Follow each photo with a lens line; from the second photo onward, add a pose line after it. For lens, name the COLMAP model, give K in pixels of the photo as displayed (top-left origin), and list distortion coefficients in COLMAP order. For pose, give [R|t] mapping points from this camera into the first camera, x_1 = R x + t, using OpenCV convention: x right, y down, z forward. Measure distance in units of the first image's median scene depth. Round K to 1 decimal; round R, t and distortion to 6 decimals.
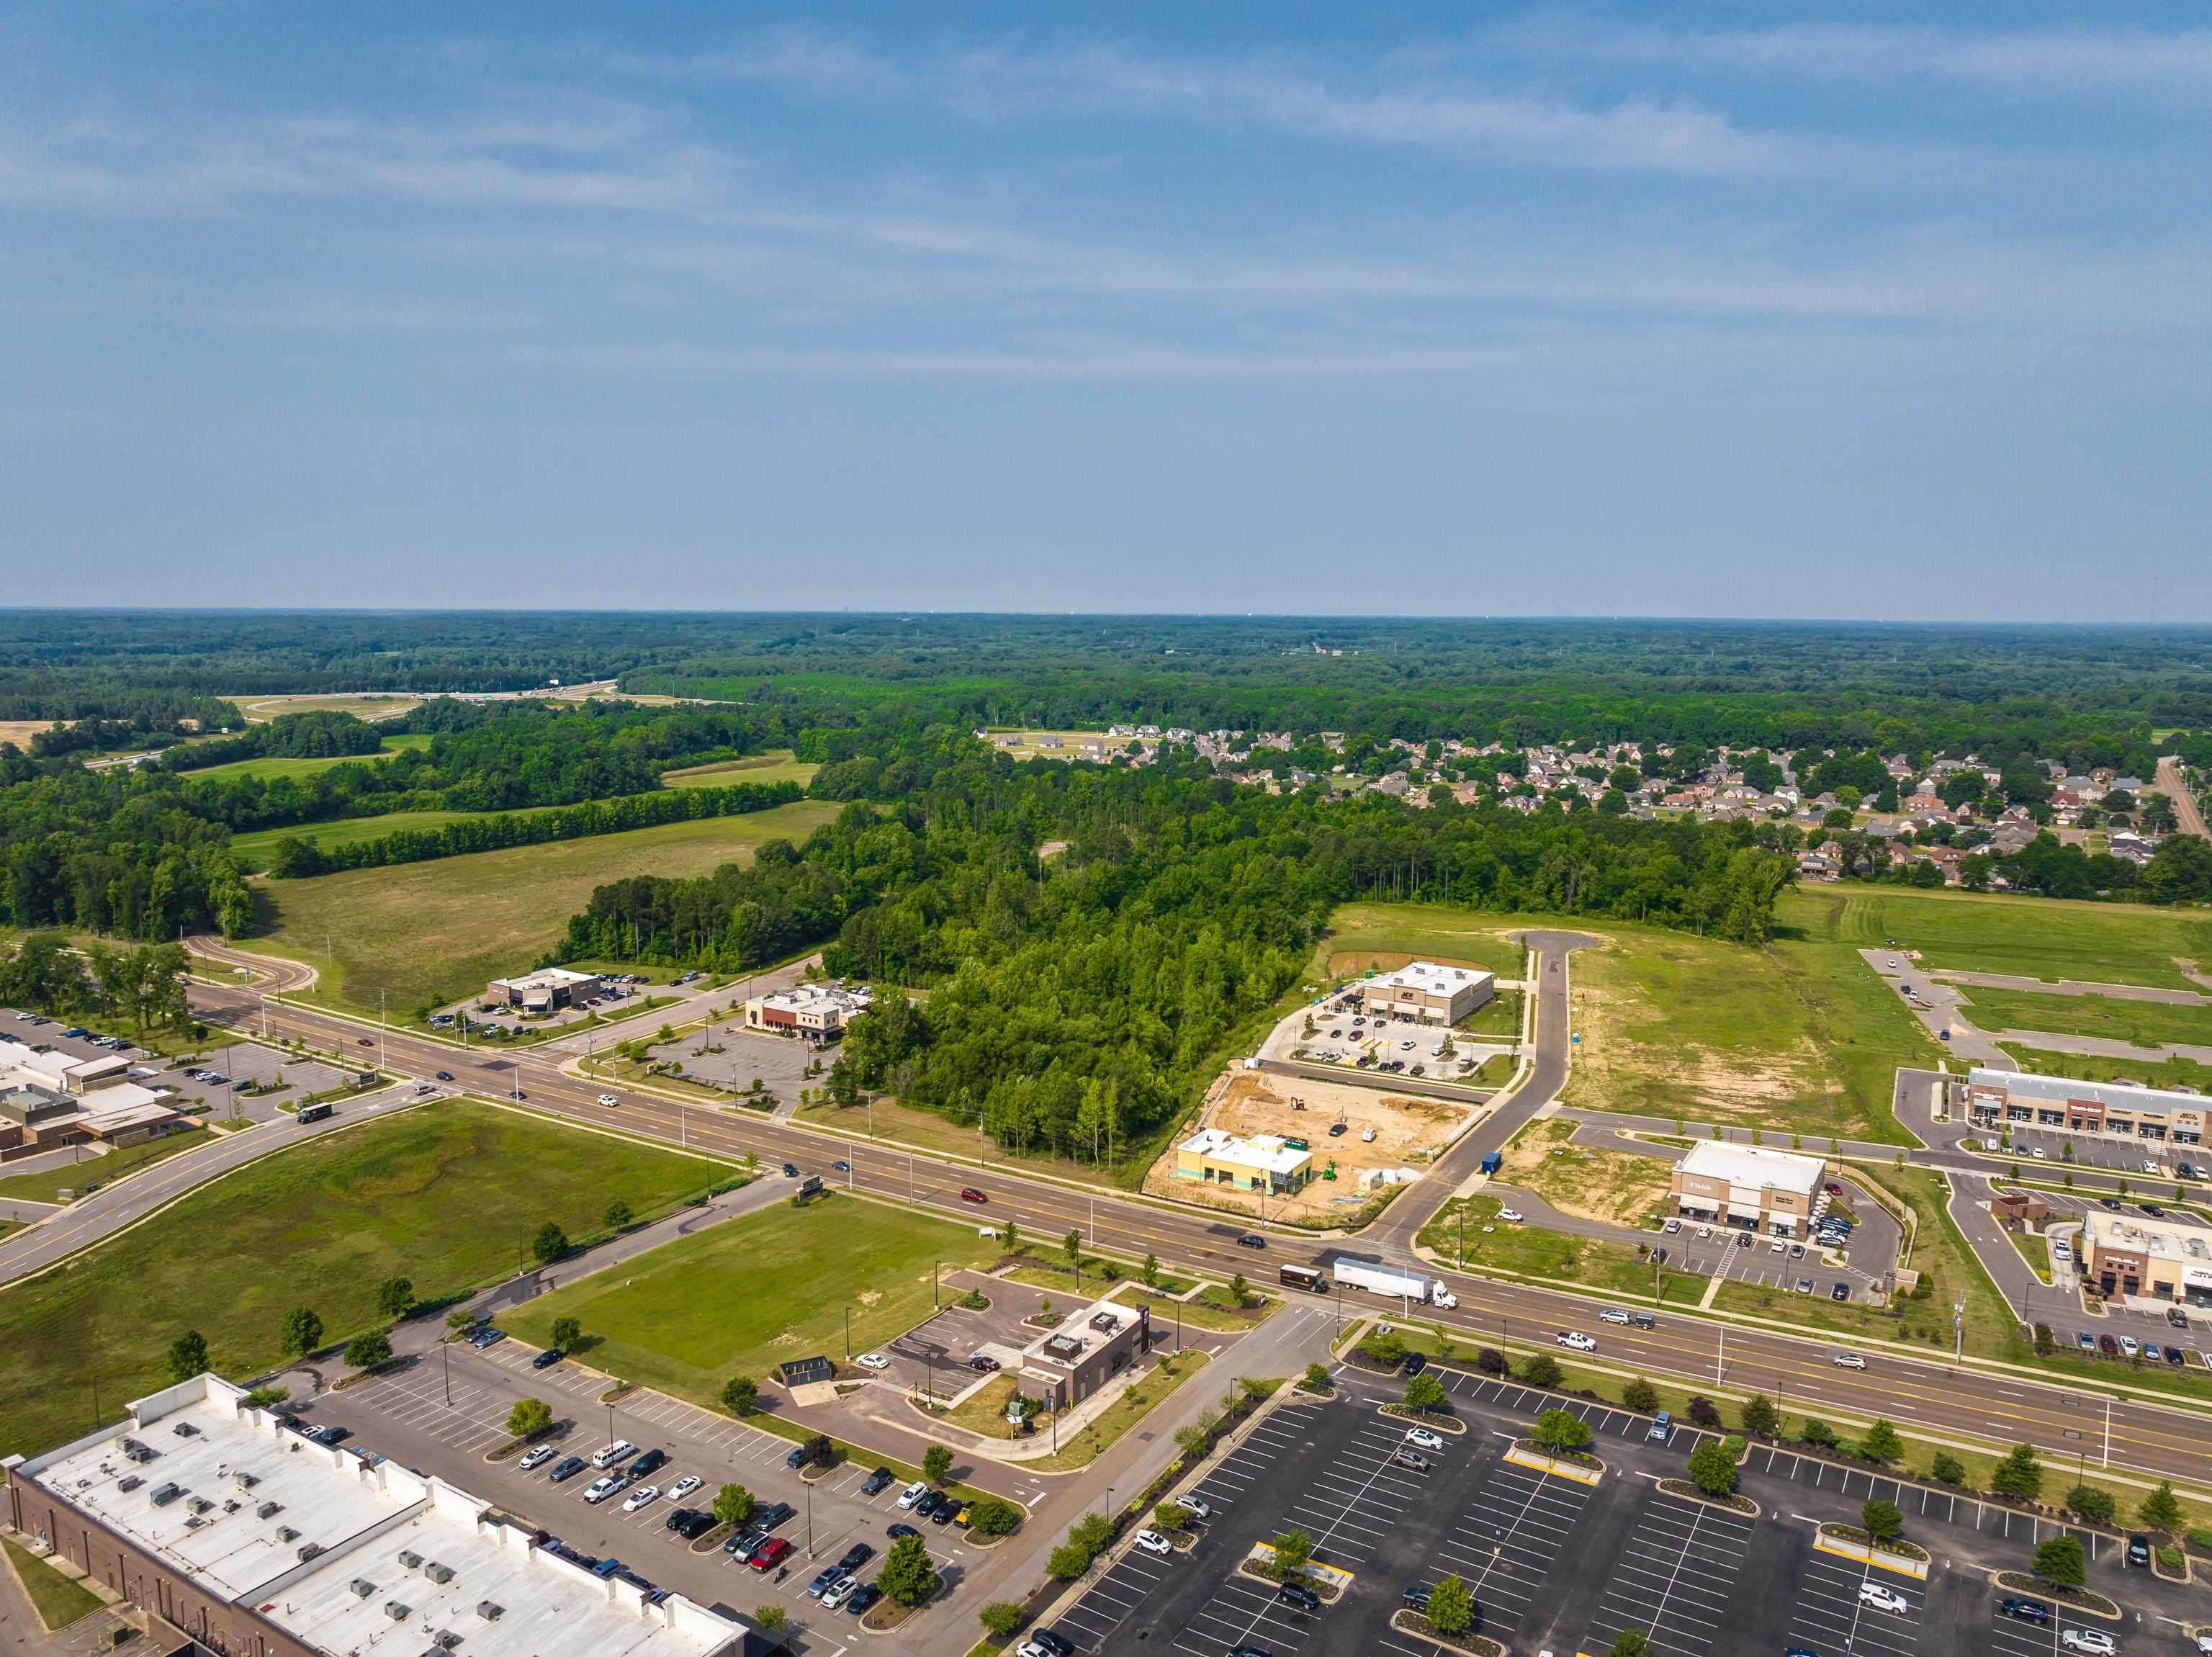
lens RADIAL K [[1560.8, 0, 1103.4], [0, 1560.8, 820.8], [0, 0, 1]] dist [-0.049744, 0.030108]
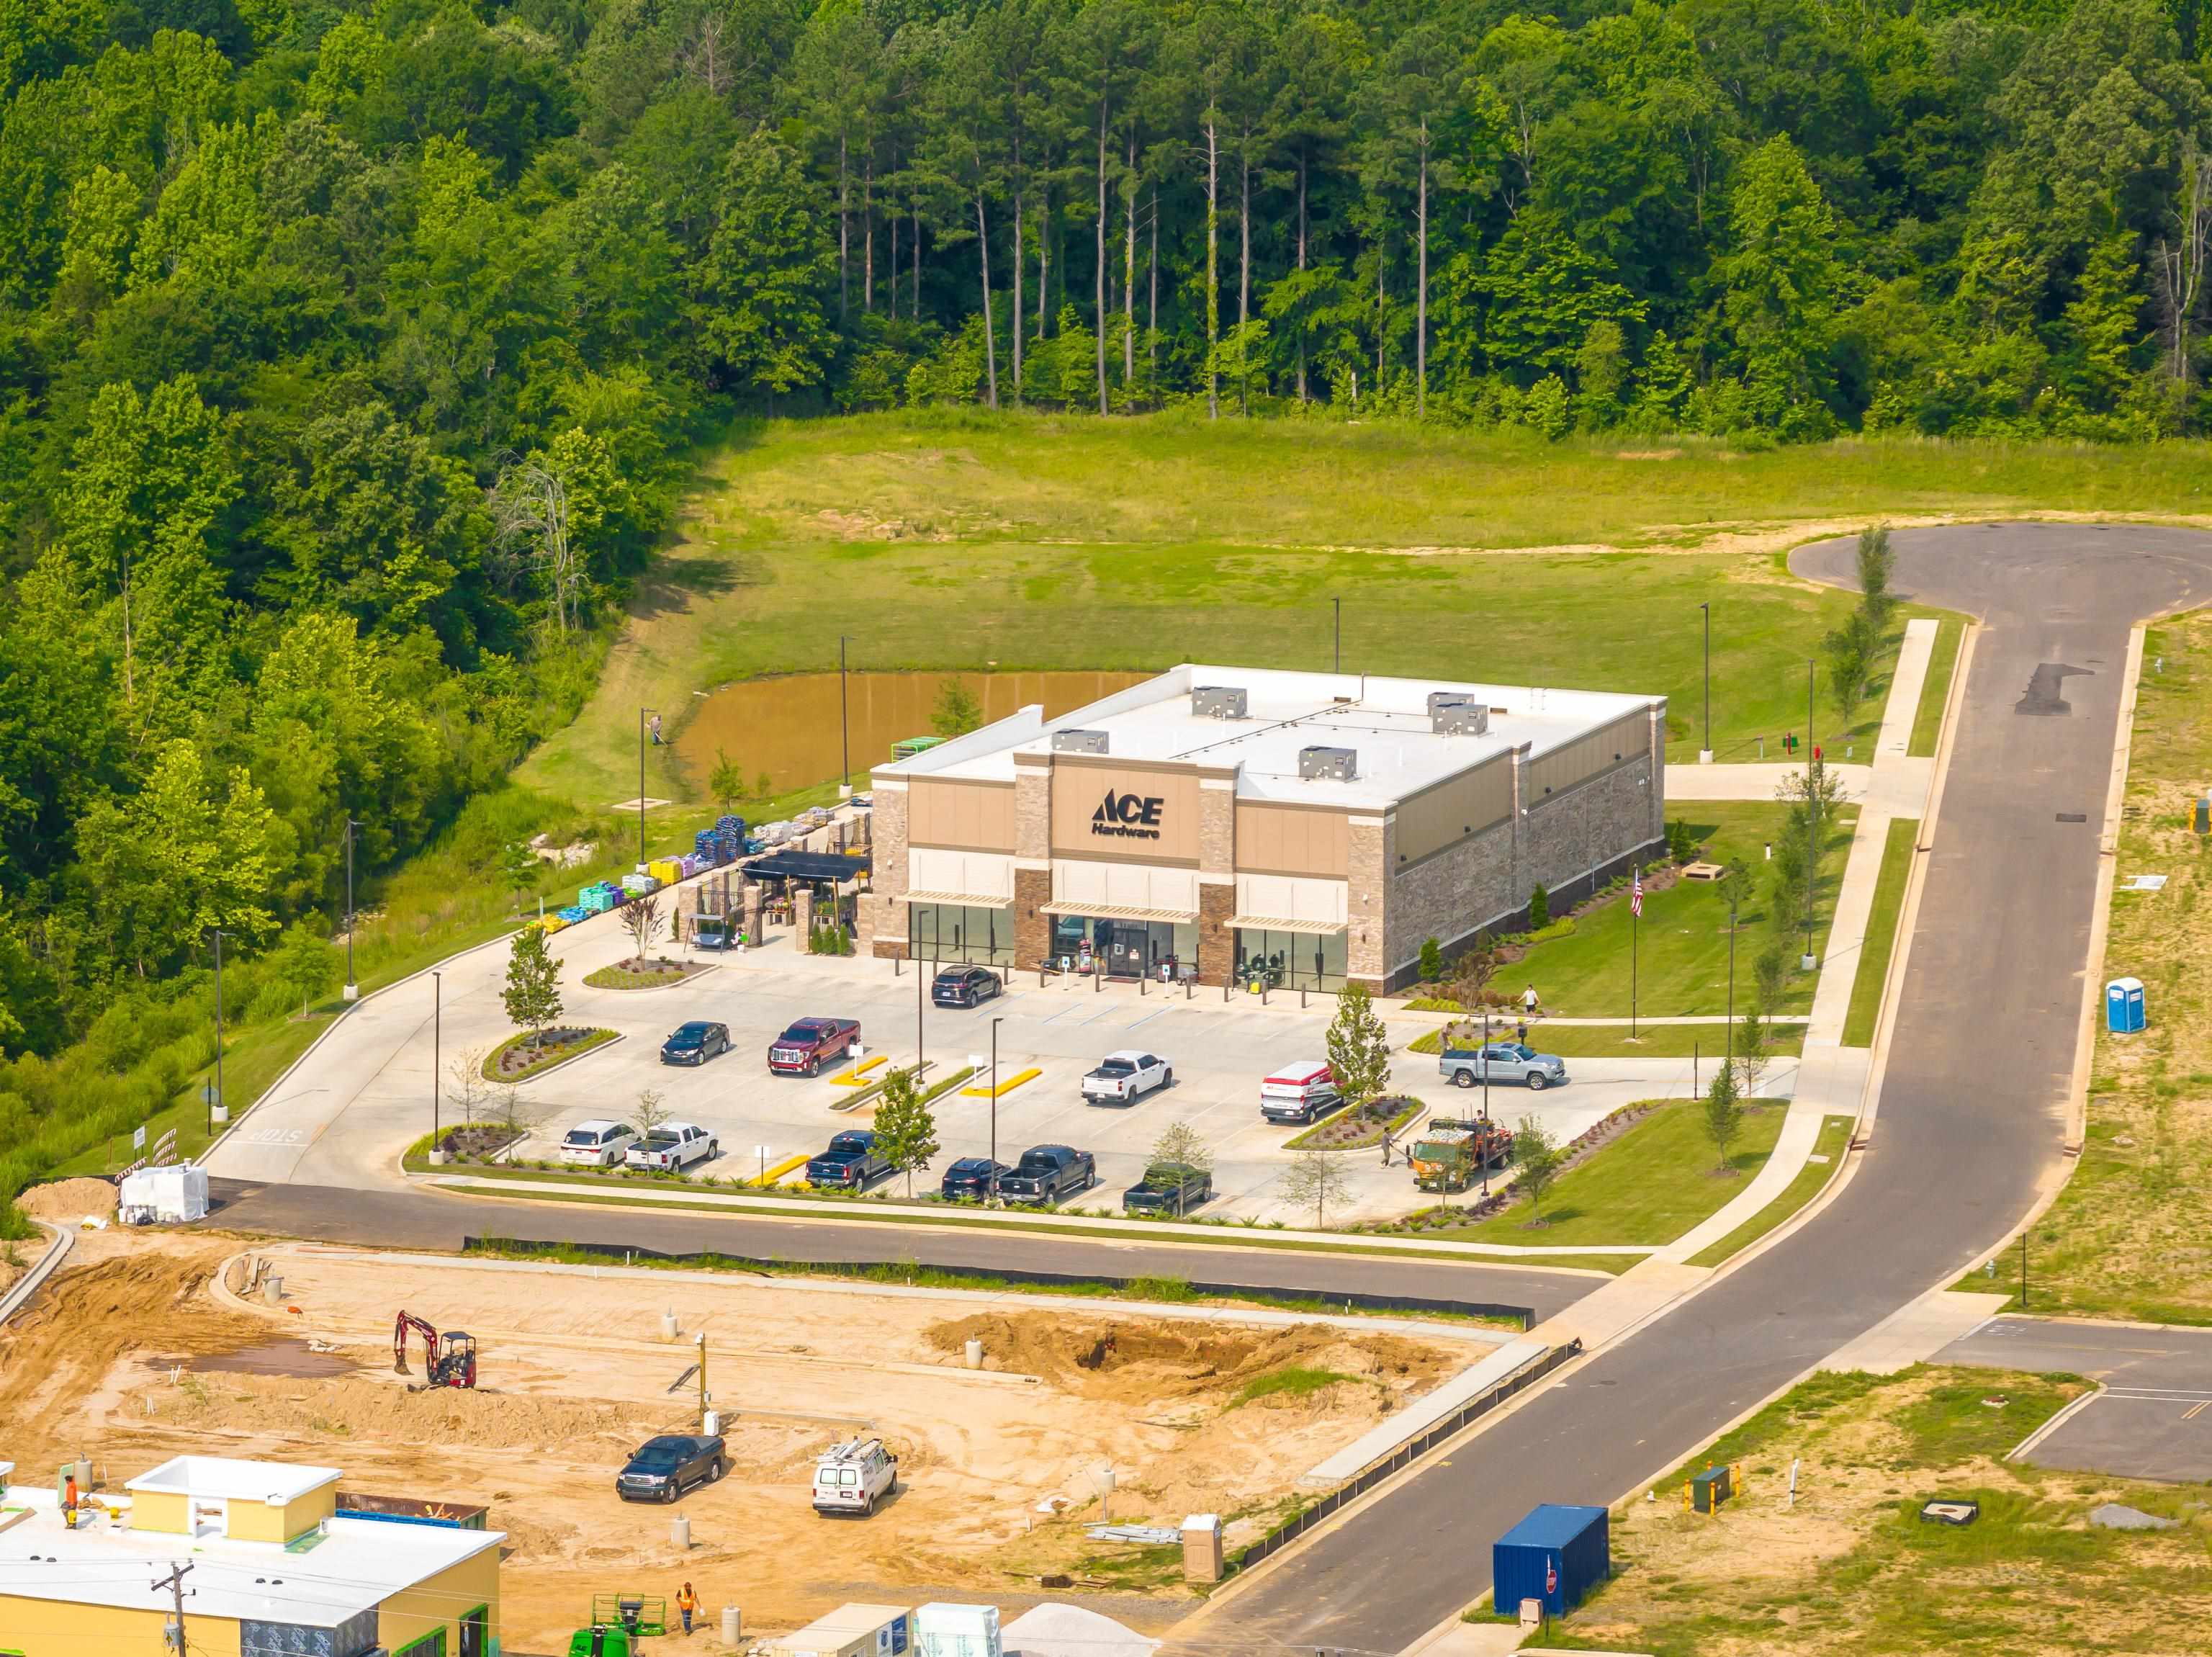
lens RADIAL K [[10799.1, 0, 1106.0], [0, 10799.1, 828.5], [0, 0, 1]] dist [0.107070, 78.857155]
pose [[0.985955, -0.031931, 0.163931, 0.006418], [0.024849, 0.998675, 0.045069, 0.062894], [-0.165152, -0.040363, 0.985442, -0.121824]]
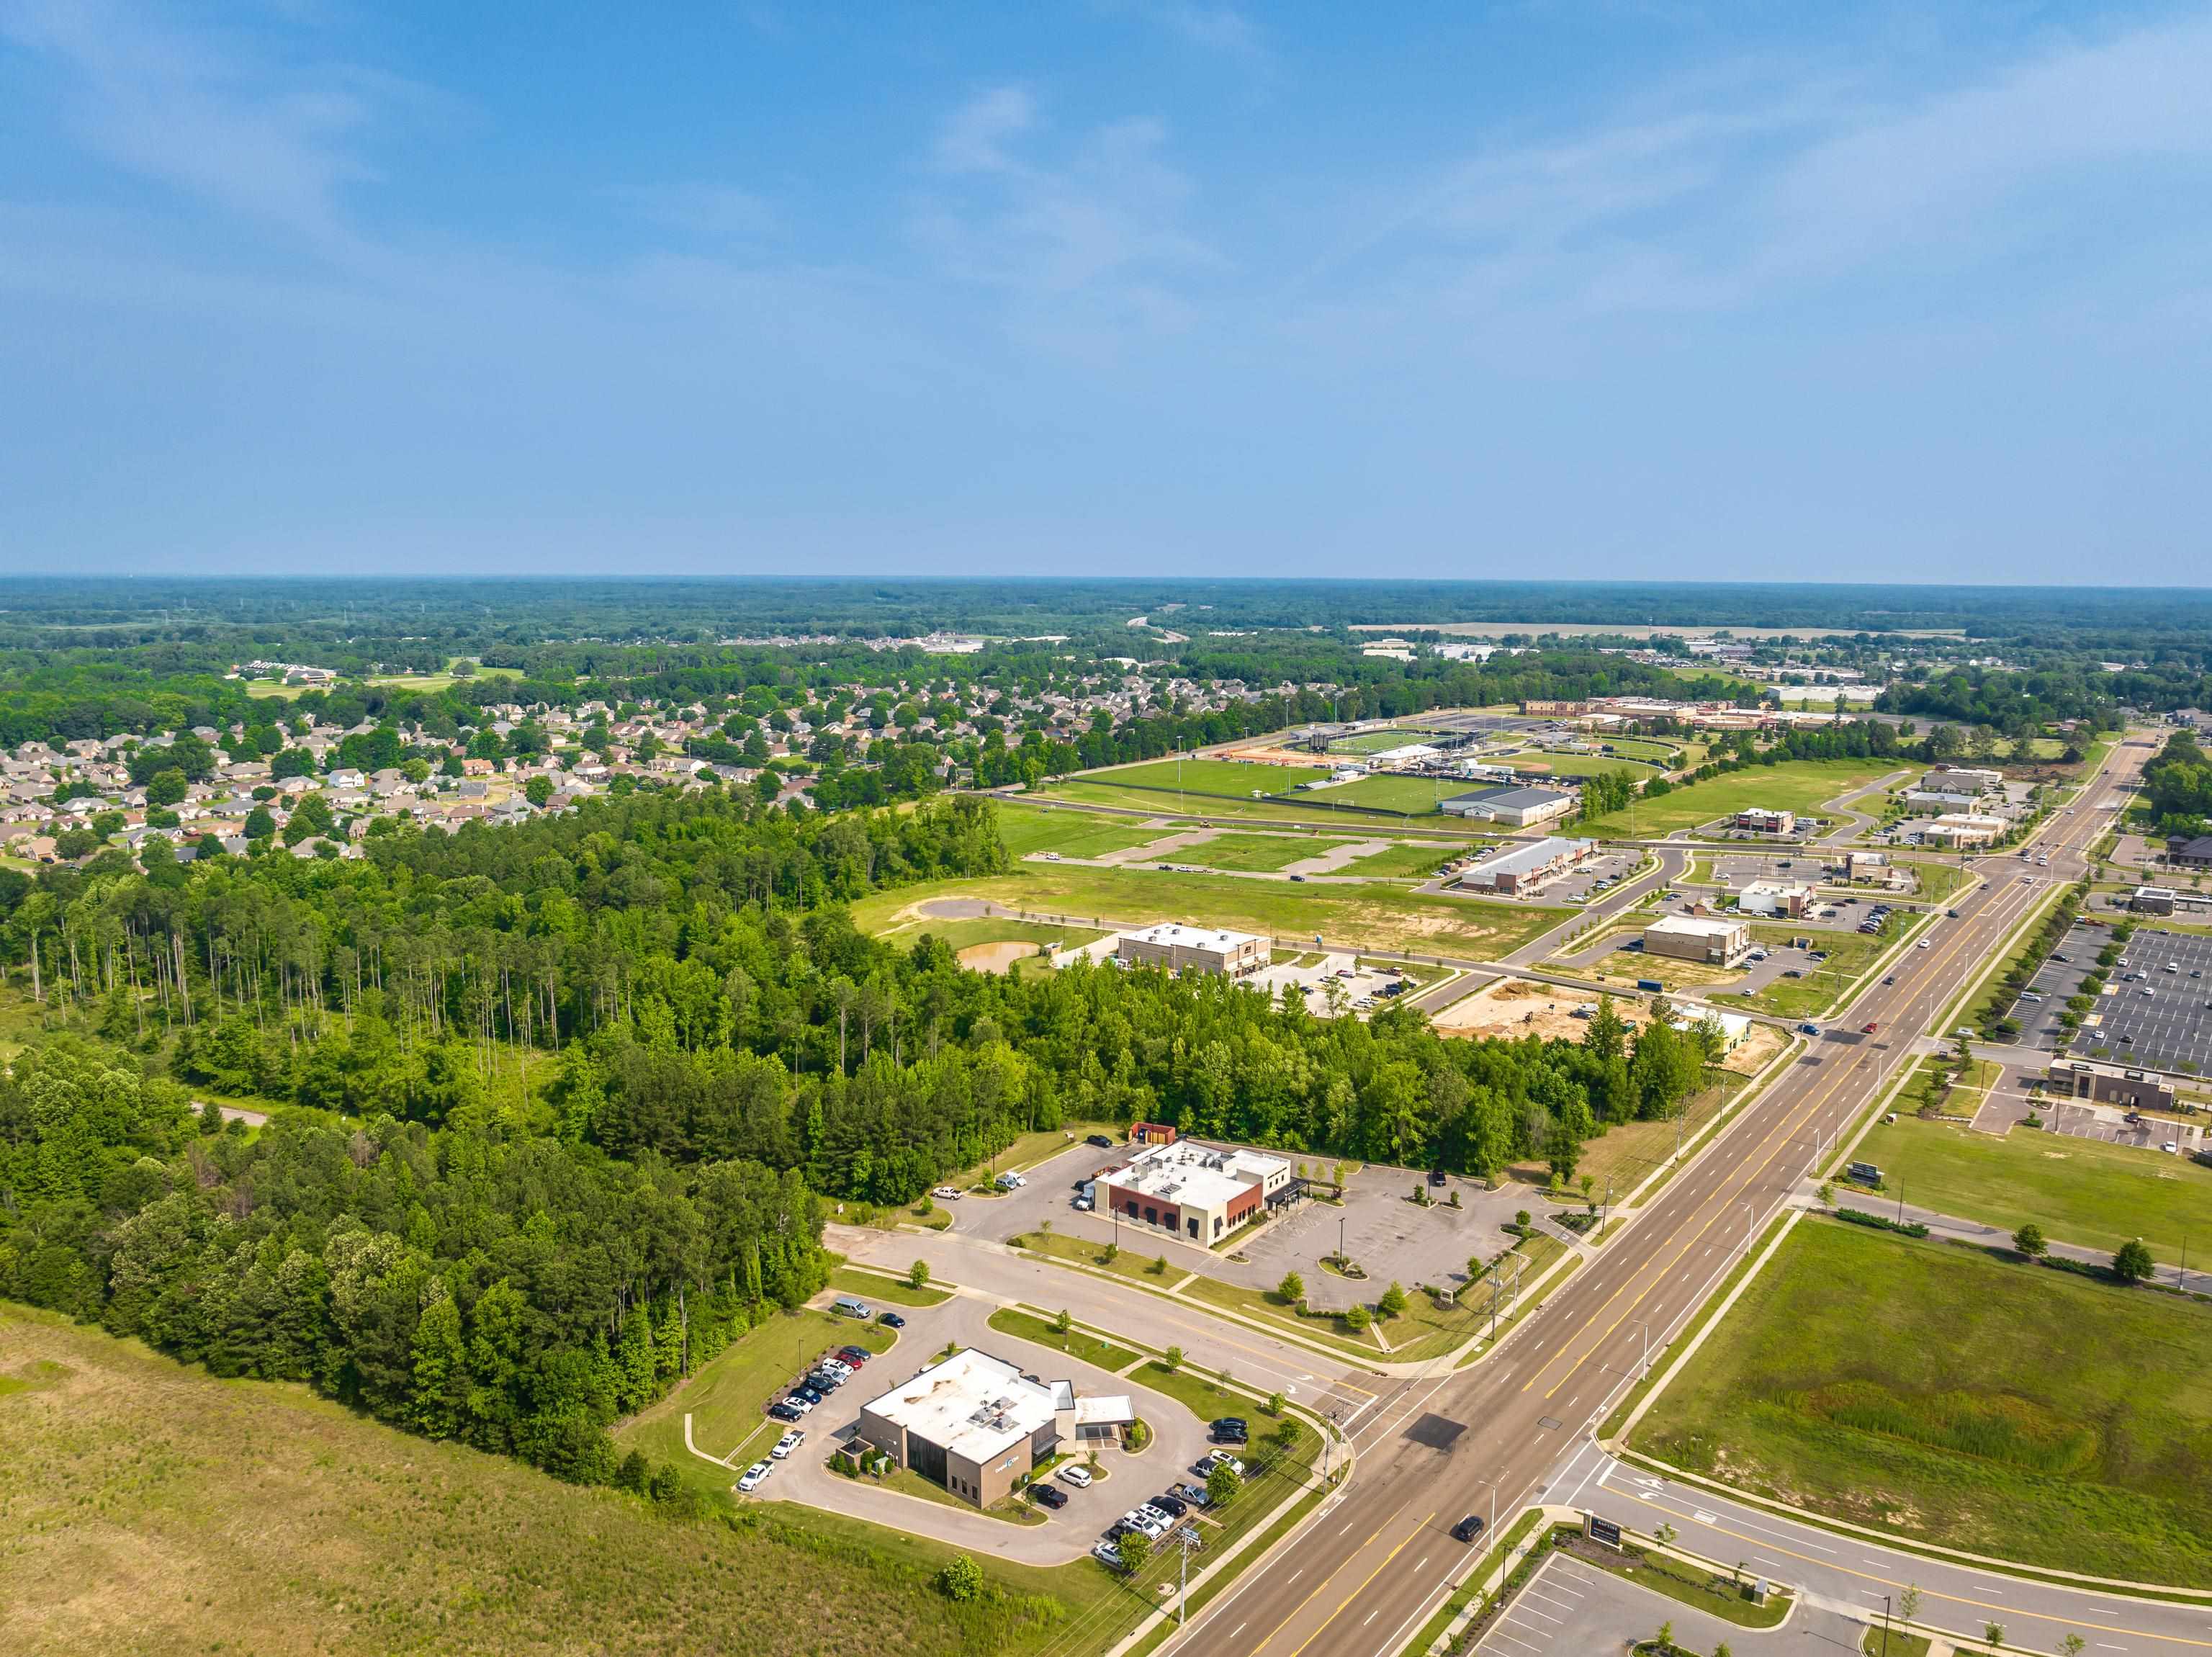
lens RADIAL K [[1560.8, 0, 1103.4], [0, 1560.8, 820.8], [0, 0, 1]] dist [-0.049744, 0.030108]
pose [[0.111486, -0.164710, 0.980021, -0.858966], [0.131914, 0.979895, 0.149682, -0.149398], [-0.984972, 0.112591, 0.130972, 0.954964]]
